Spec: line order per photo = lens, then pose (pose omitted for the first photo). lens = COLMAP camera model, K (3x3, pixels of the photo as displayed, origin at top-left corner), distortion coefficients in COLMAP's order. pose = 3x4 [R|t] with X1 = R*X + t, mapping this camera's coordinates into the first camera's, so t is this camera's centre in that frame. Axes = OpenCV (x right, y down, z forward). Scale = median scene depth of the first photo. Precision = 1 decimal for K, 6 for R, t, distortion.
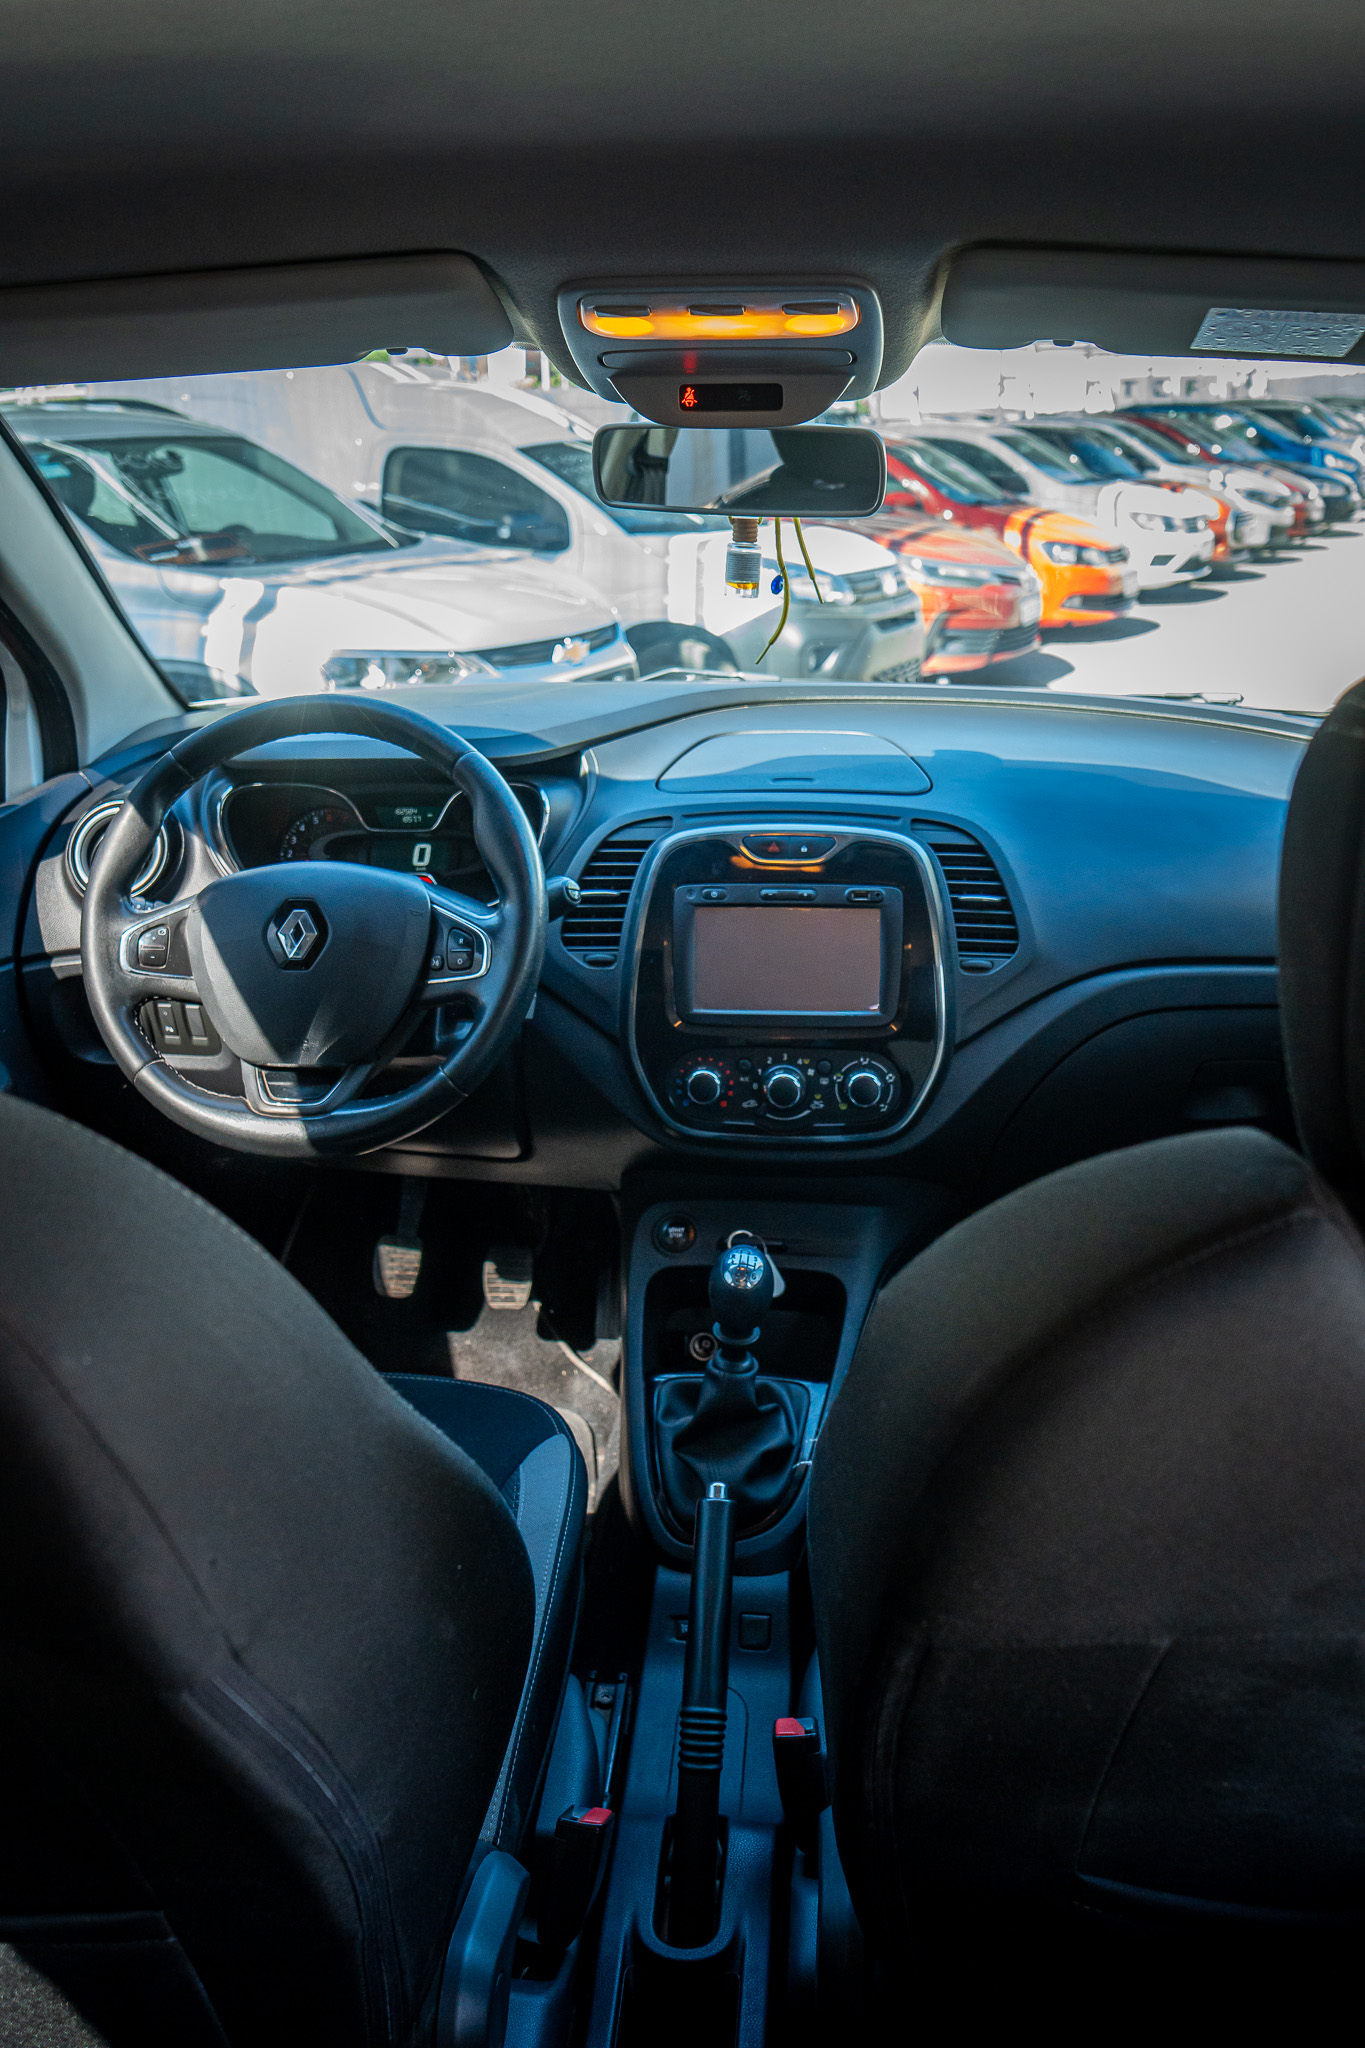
lens RADIAL K [[1693.5, 0, 677.6], [0, 1693.5, 996.4], [0, 0, 1]] dist [-0.132415, 0.109335]
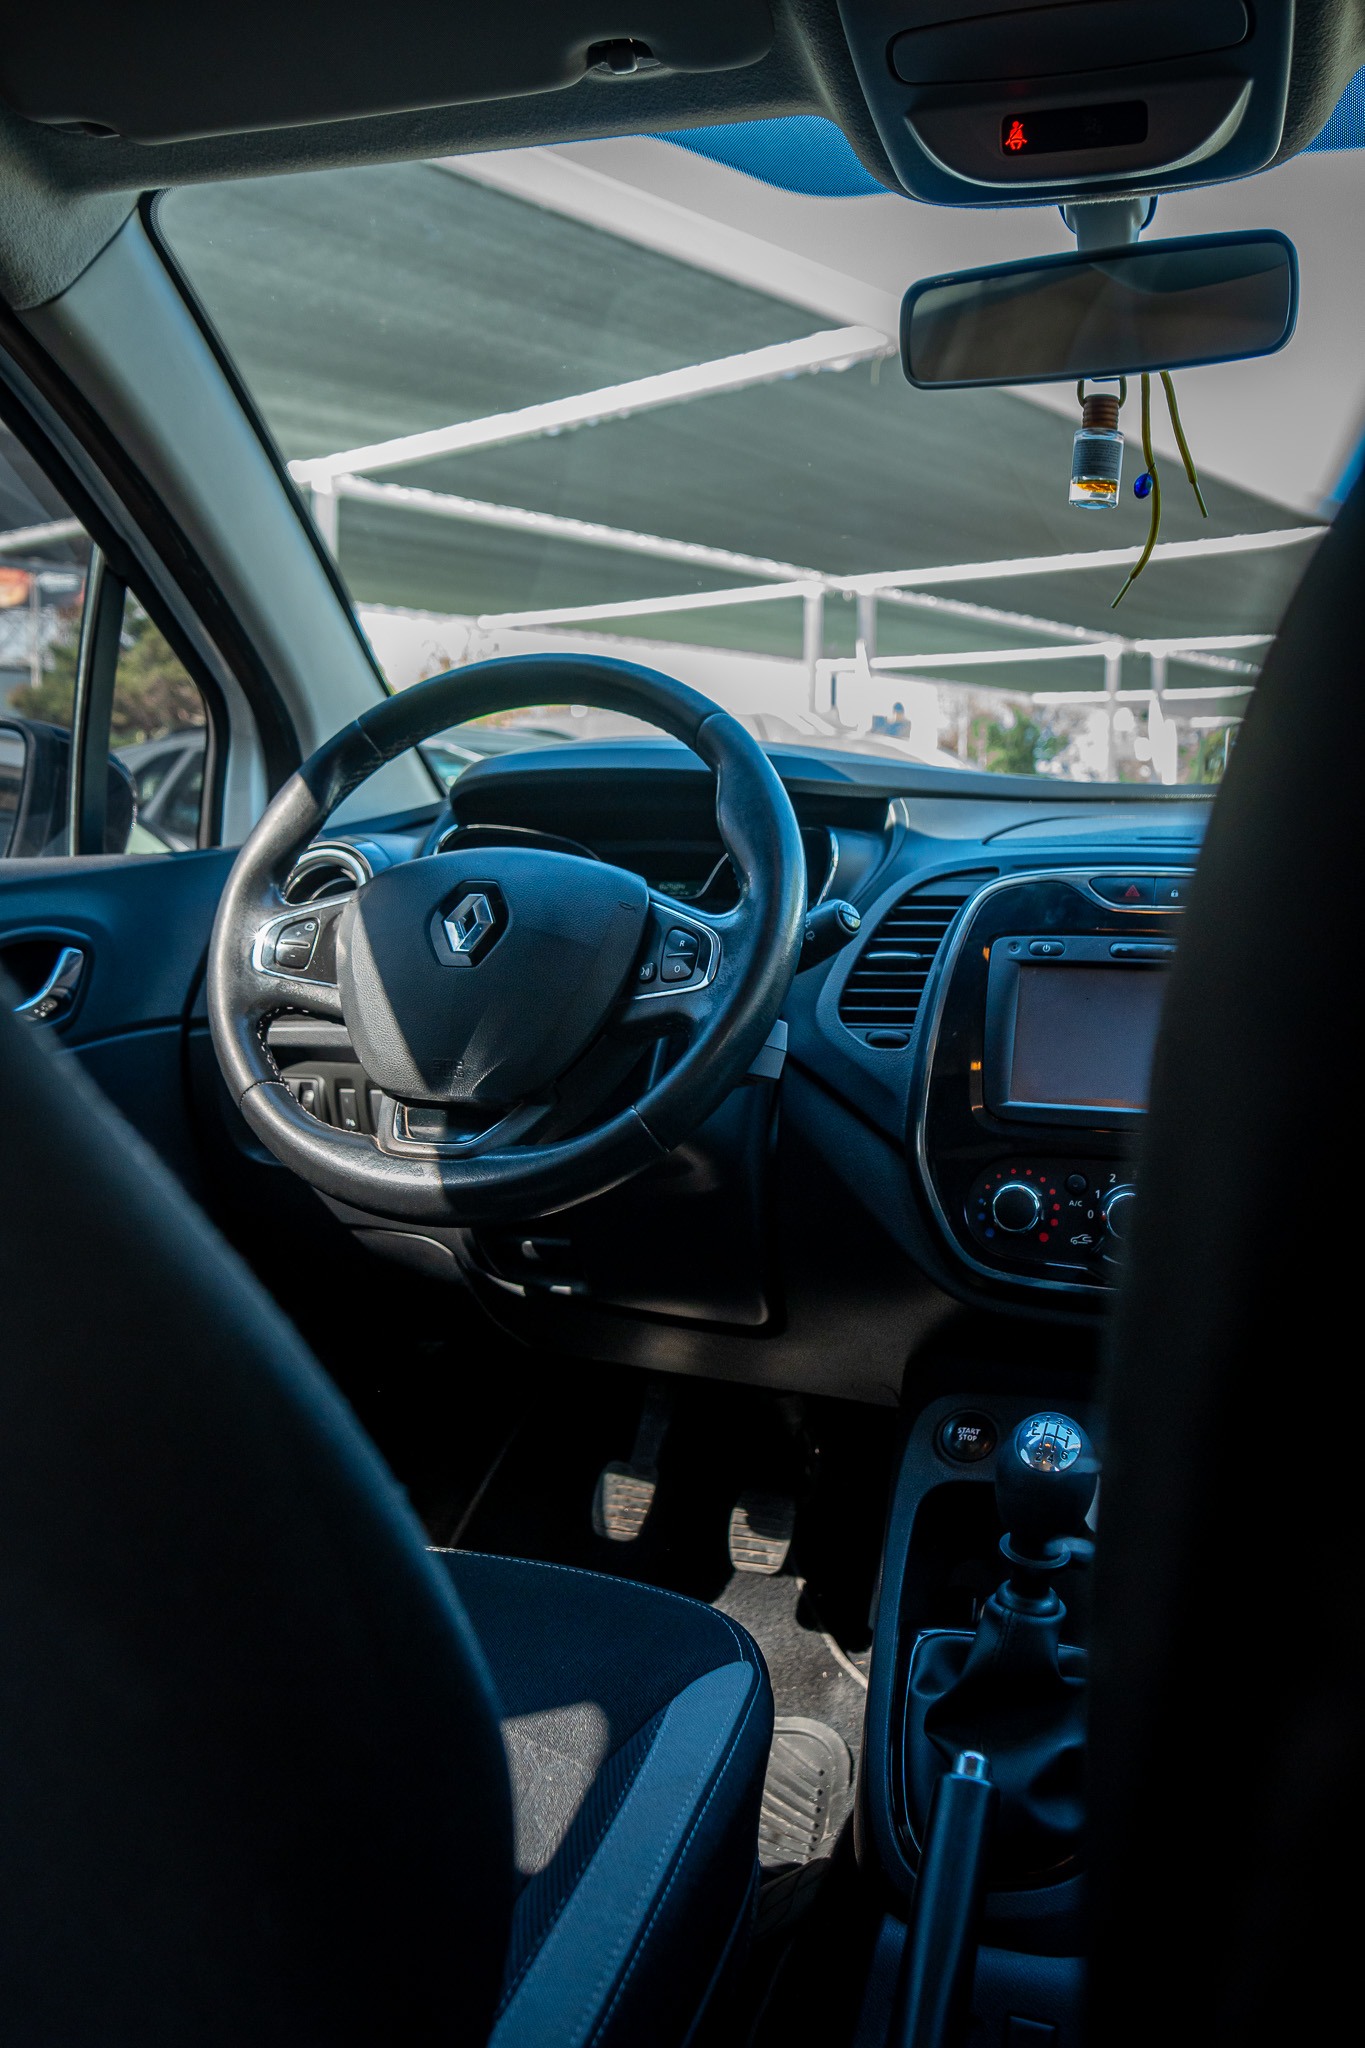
lens RADIAL K [[1693.5, 0, 677.6], [0, 1693.5, 996.4], [0, 0, 1]] dist [-0.132415, 0.109335]
pose [[0.971690, 0.049543, -0.231006, 0.037381], [-0.101349, 0.970641, -0.218137, 0.140450], [0.213417, 0.235373, 0.948184, 0.294709]]
